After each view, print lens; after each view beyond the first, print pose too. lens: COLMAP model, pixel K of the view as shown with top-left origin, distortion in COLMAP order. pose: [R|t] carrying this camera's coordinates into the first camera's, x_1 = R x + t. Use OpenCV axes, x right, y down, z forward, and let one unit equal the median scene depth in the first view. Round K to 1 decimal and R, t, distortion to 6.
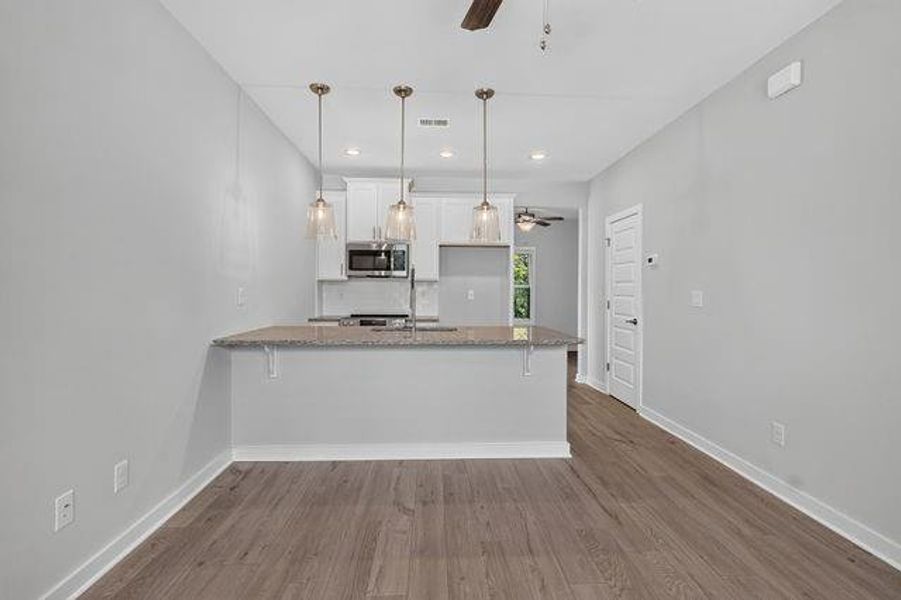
lens RADIAL K [[419.6, 0, 448.2], [0, 419.6, 287.7], [0, 0, 1]] dist [-0.002286, 0.000473]
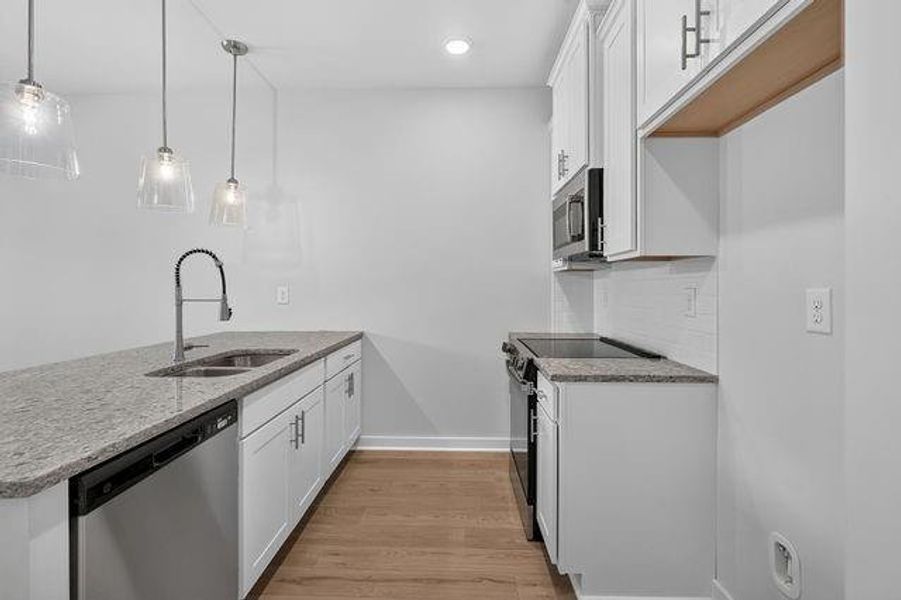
lens RADIAL K [[419.6, 0, 448.2], [0, 419.6, 287.7], [0, 0, 1]] dist [-0.002286, 0.000473]
pose [[-0.071748, -0.004026, -0.997415, 0.474015], [0.009676, 0.999942, -0.004732, 0.010117], [0.997376, -0.009991, -0.071705, 1.418136]]
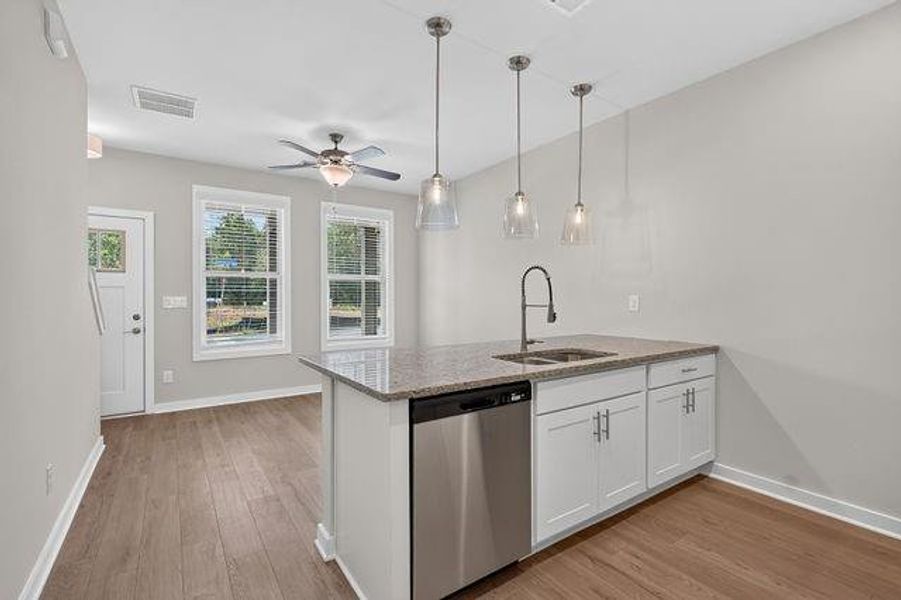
lens RADIAL K [[416.5, 0, 449.6], [0, 416.5, 295.3], [0, 0, 1]] dist [-0.000584, -0.000359]
pose [[-0.846955, -0.006440, -0.531626, 0.444279], [-0.000528, 0.999936, -0.011272, 0.011105], [0.531665, -0.009266, -0.846904, 1.583275]]
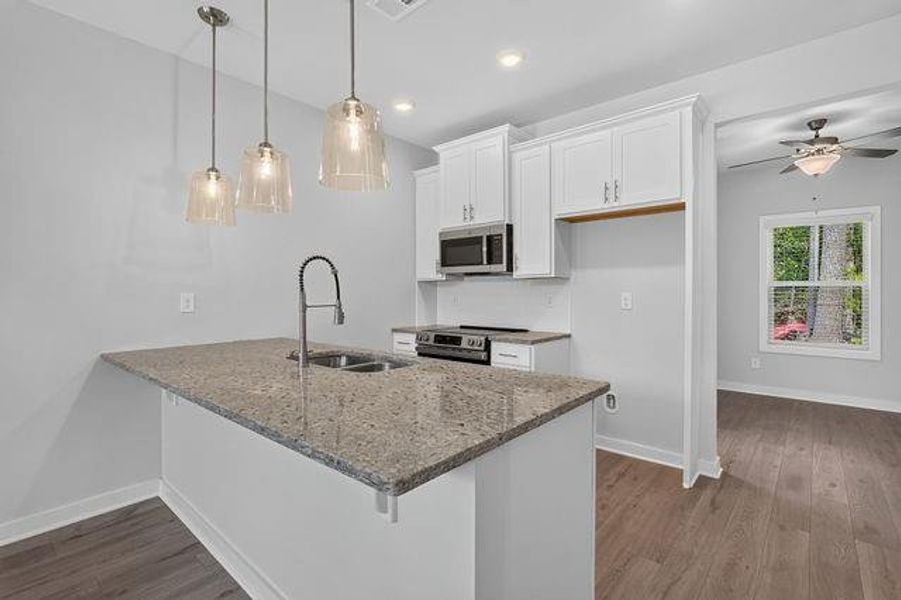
lens RADIAL K [[423.5, 0, 454.5], [0, 423.5, 288.9], [0, 0, 1]] dist [-0.001510, 0.000045]
pose [[0.729062, -0.011763, -0.684346, 0.477007], [0.012377, 0.999915, -0.004002, 0.001895], [0.684335, -0.005553, 0.729146, 0.713976]]
